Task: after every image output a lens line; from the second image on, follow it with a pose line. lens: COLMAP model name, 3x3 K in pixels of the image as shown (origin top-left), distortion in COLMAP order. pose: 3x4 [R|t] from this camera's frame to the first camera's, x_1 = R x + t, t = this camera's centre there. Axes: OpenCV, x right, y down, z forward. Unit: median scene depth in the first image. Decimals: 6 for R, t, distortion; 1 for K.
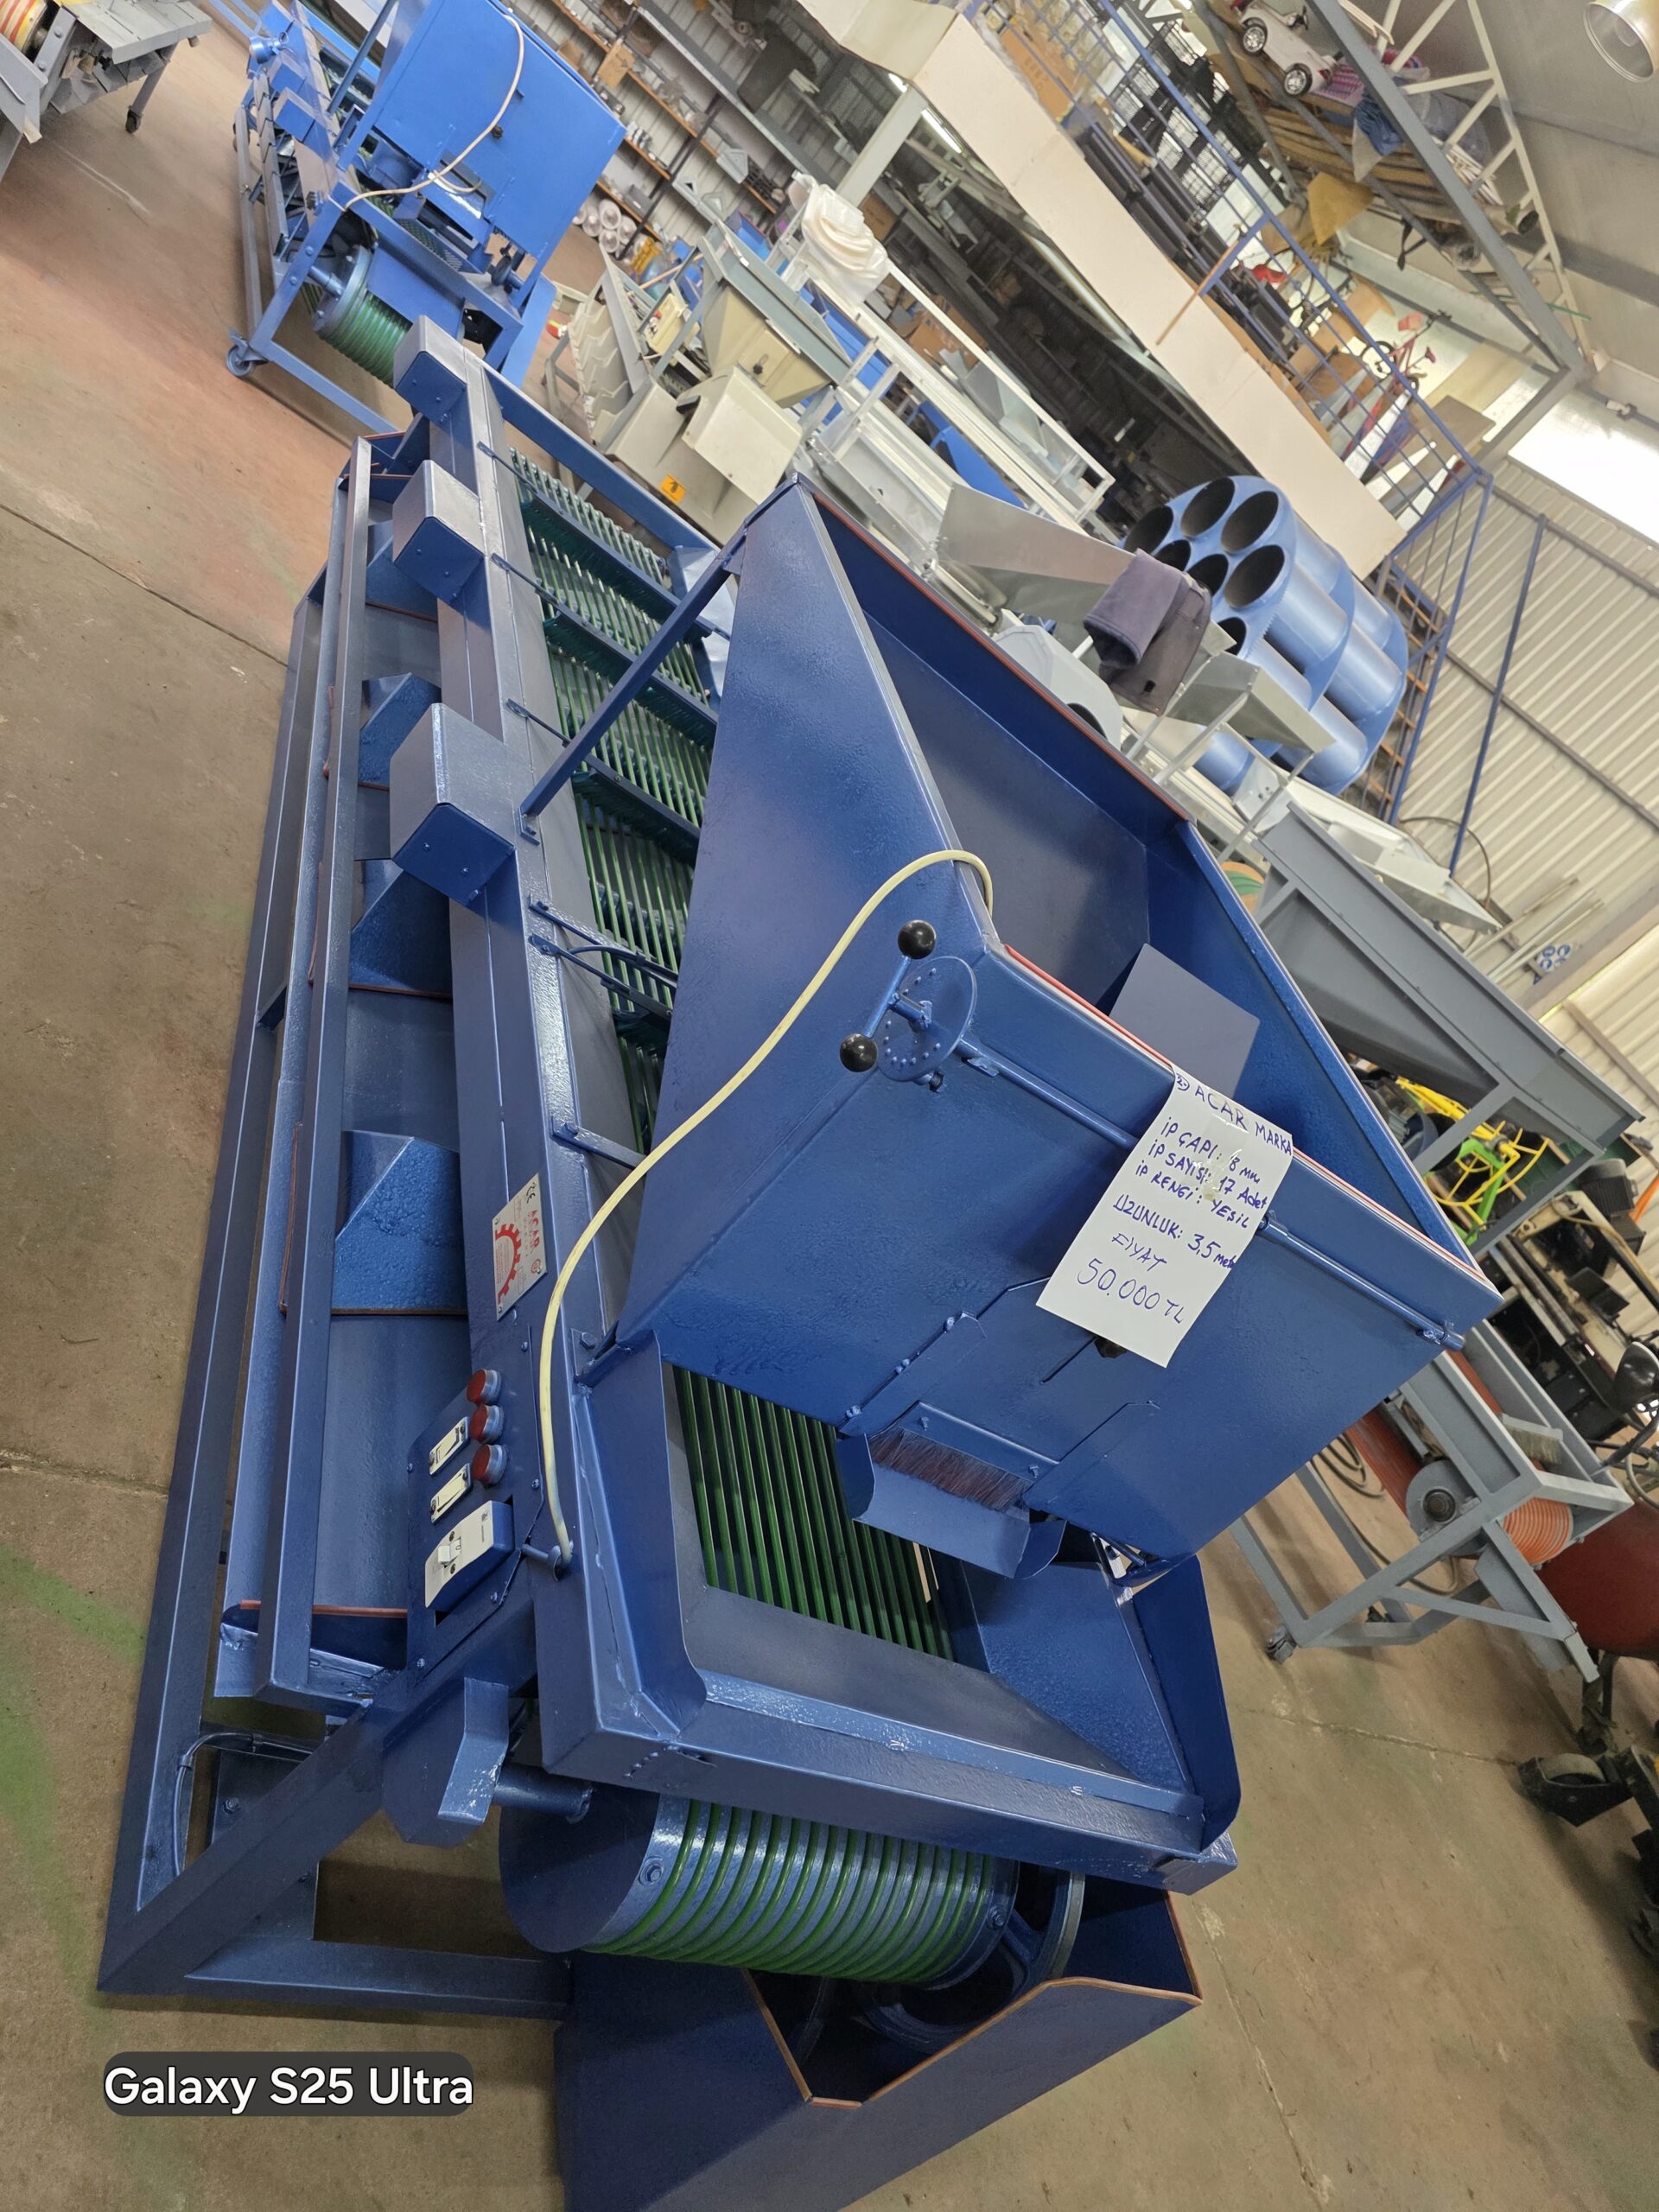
lens RADIAL K [[1467.3, 0, 812.3], [0, 1467.3, 1112.8], [0, 0, 1]] dist [0.065941, -0.056278]
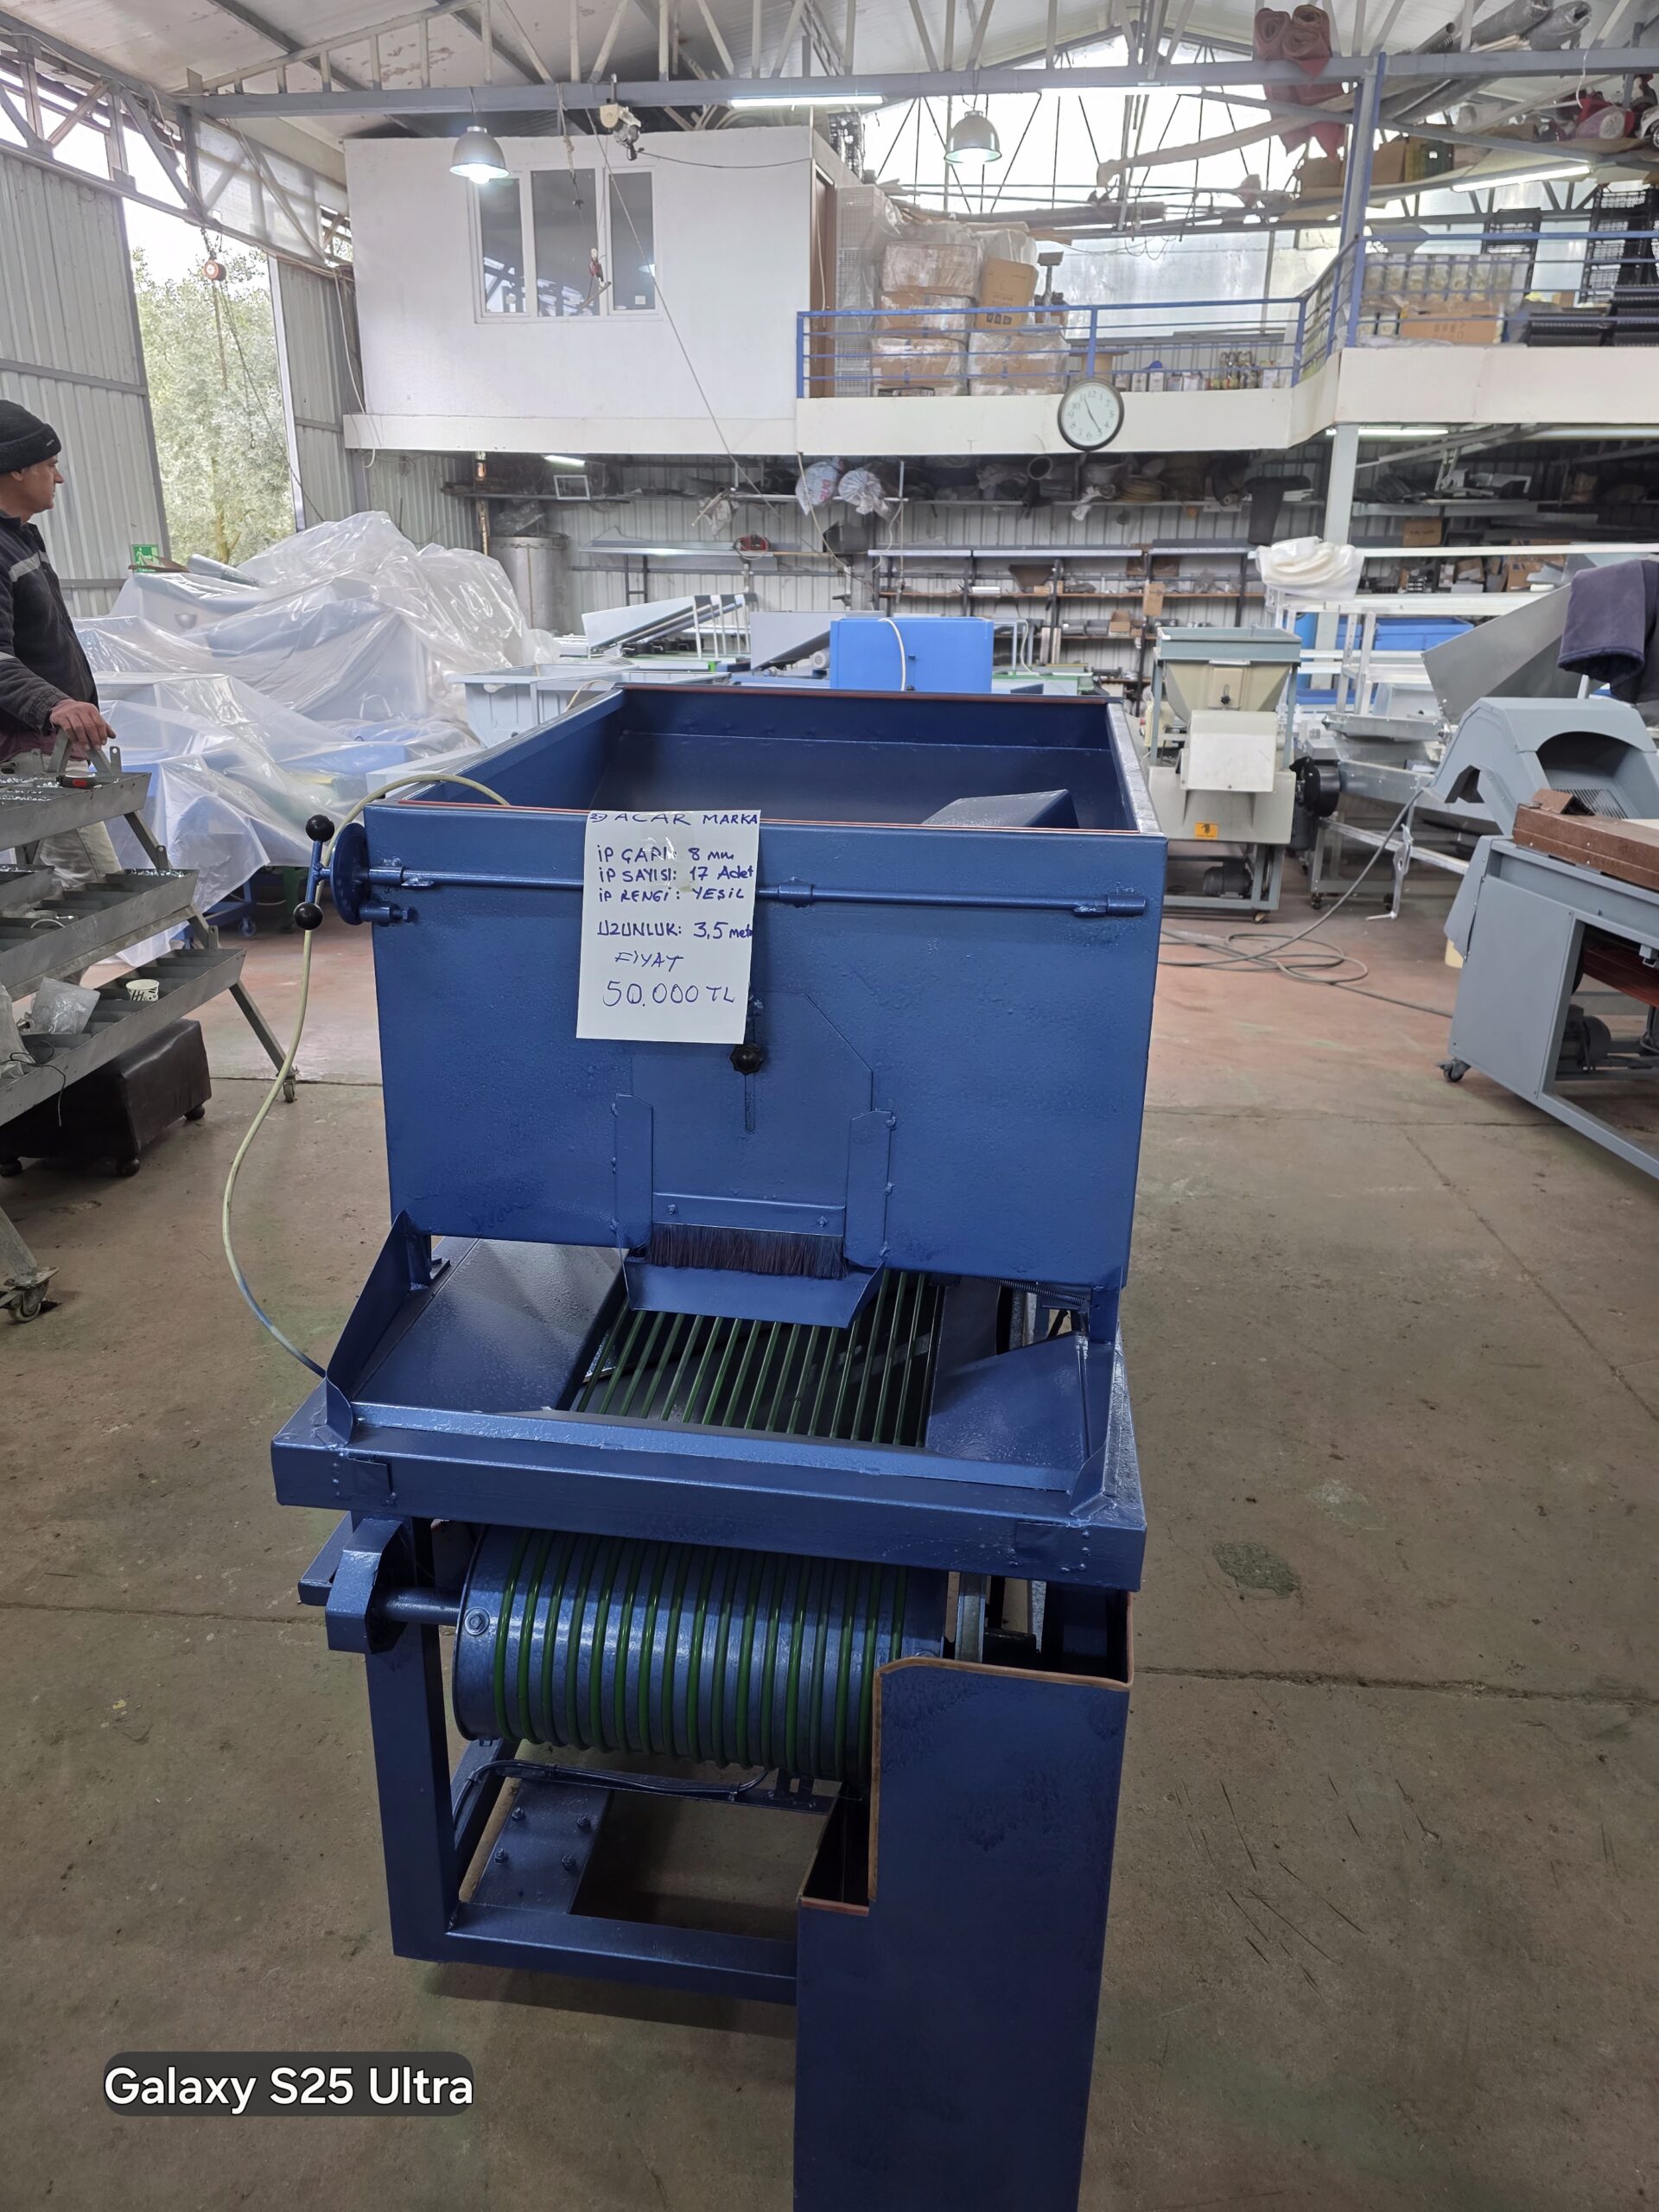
lens RADIAL K [[1466.3, 0, 829.5], [0, 1466.3, 1106.0], [0, 0, 1]] dist [0.063594, -0.060154]
pose [[0.710154, -0.497046, -0.498625, 0.615561], [0.298330, 0.853945, -0.426352, 0.531515], [0.637715, 0.154021, 0.754717, 0.177429]]
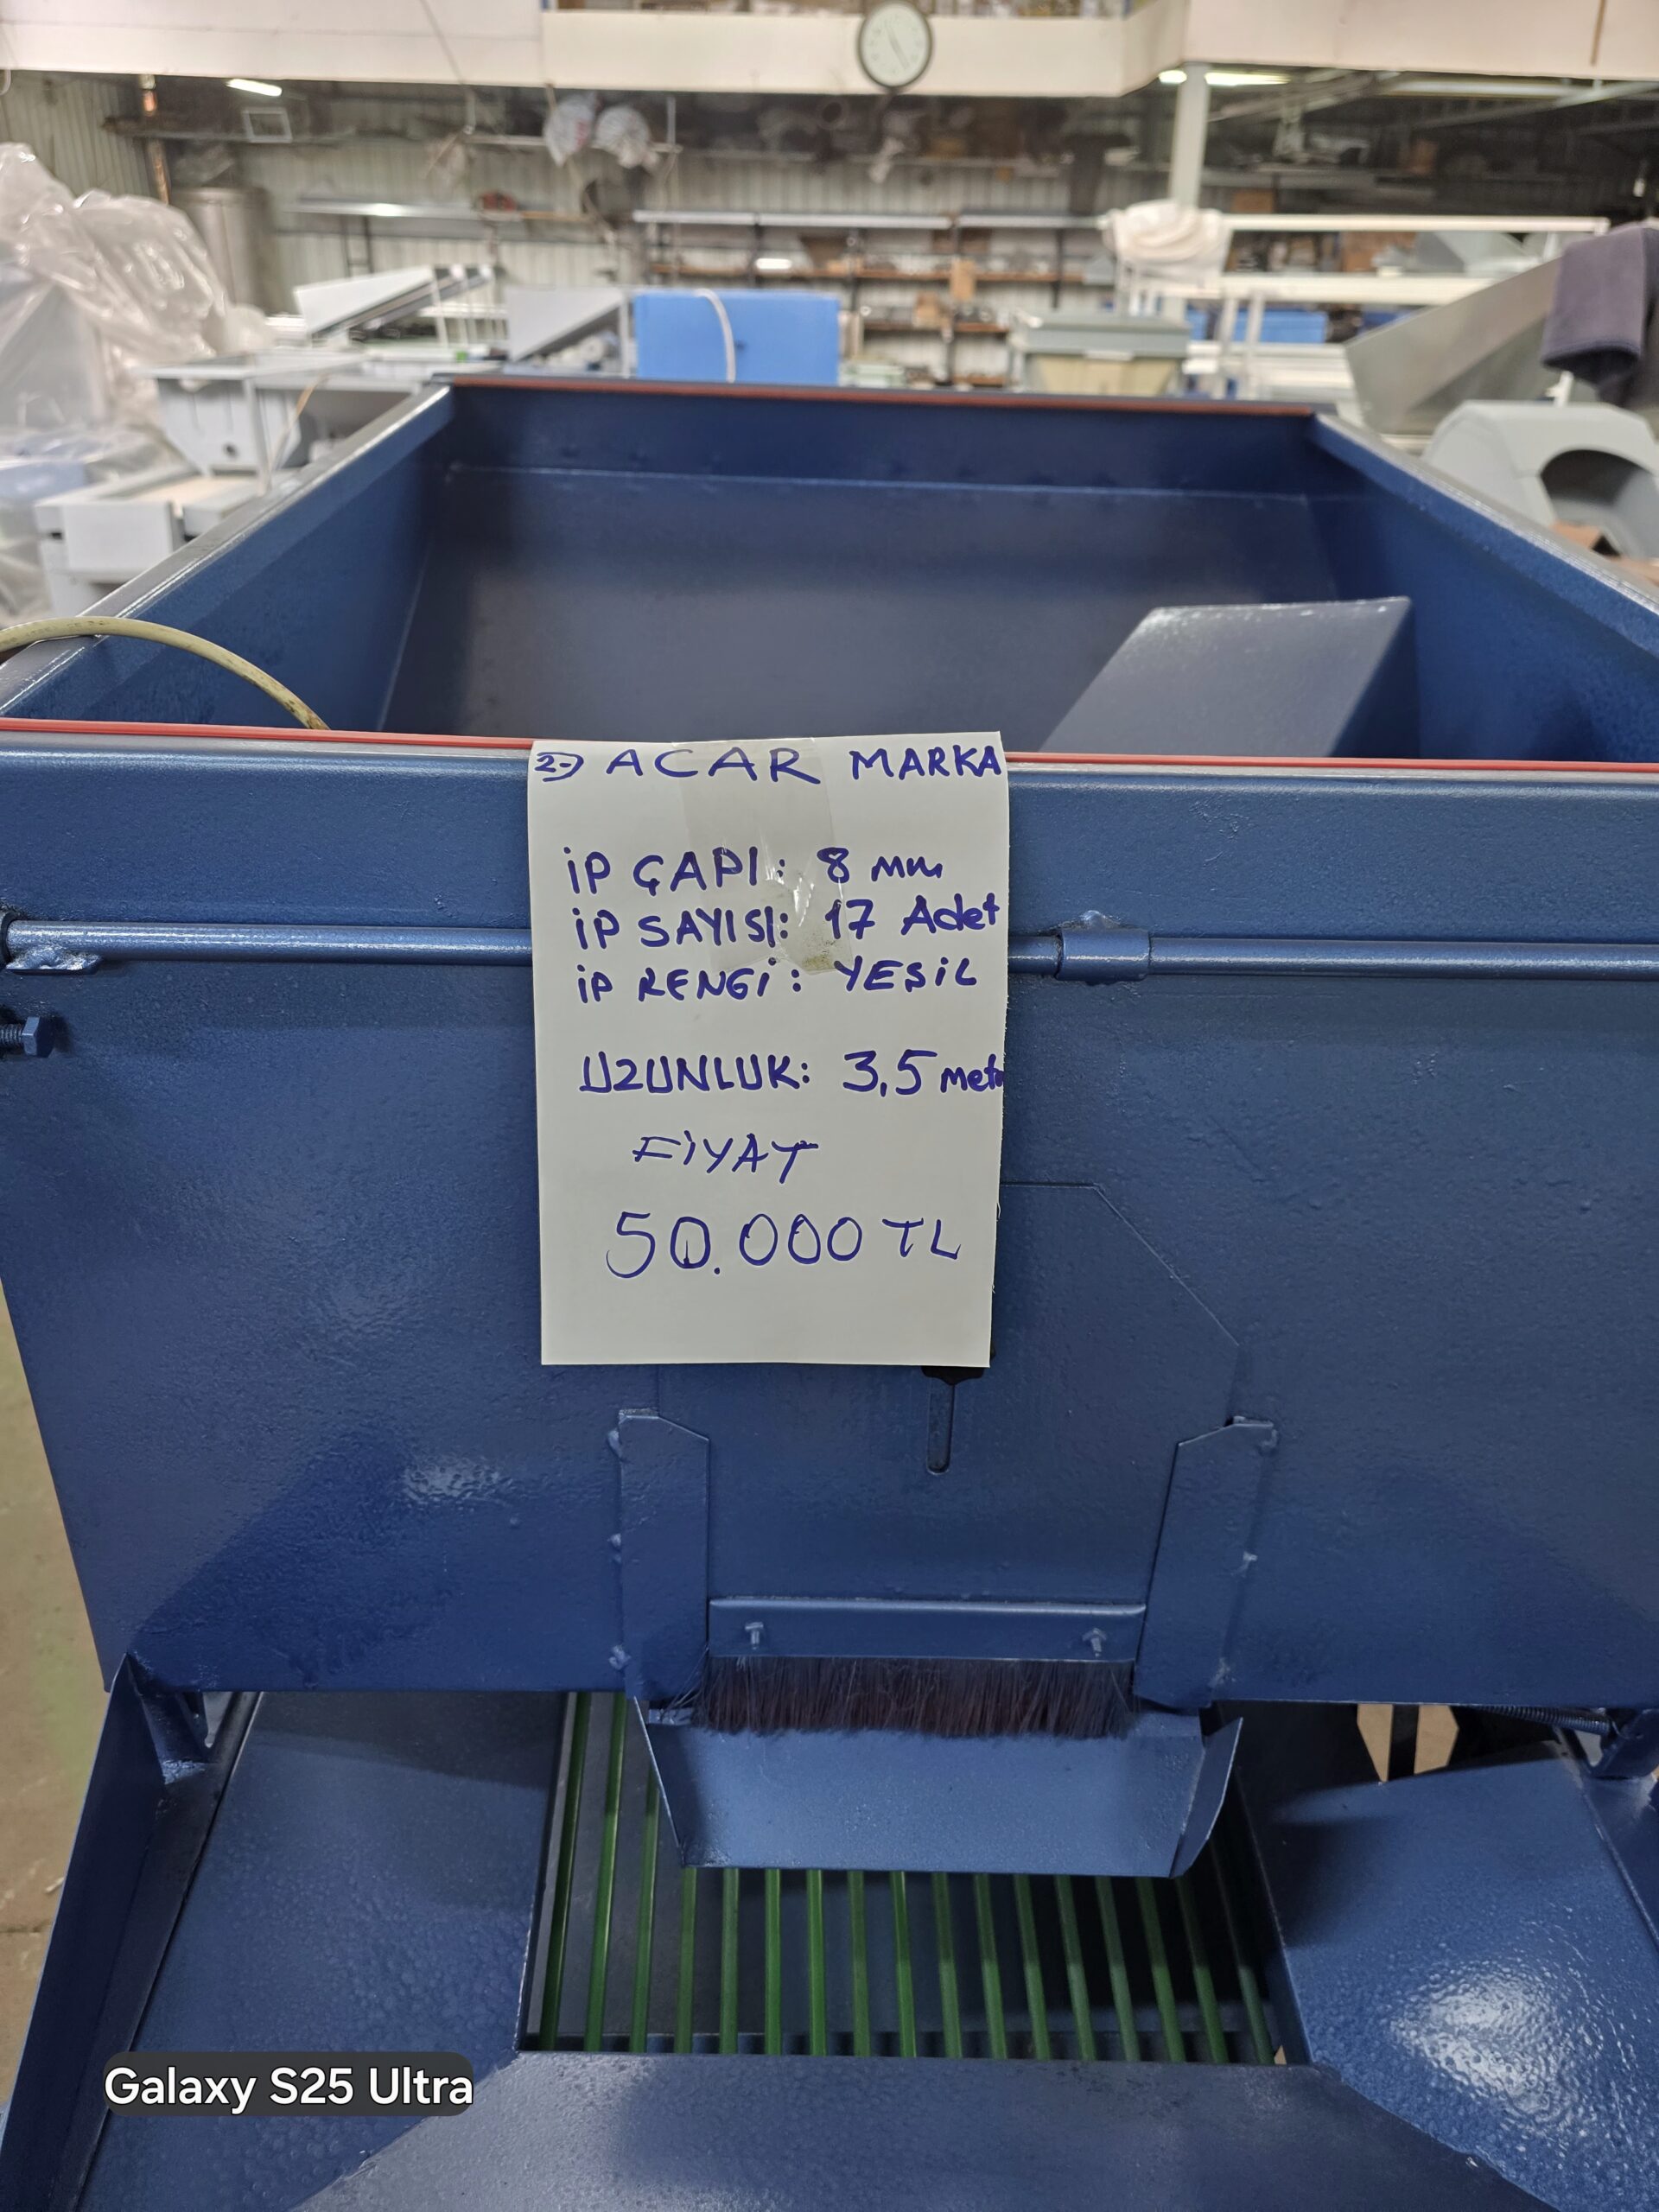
lens RADIAL K [[1488.9, 0, 822.1], [0, 1488.9, 1112.5], [0, 0, 1]] dist [0.047732, -0.051087]
pose [[0.753974, -0.447903, -0.480527, 0.338070], [0.386515, 0.893961, -0.226805, 0.142883], [0.531159, -0.014726, 0.847144, 0.472917]]
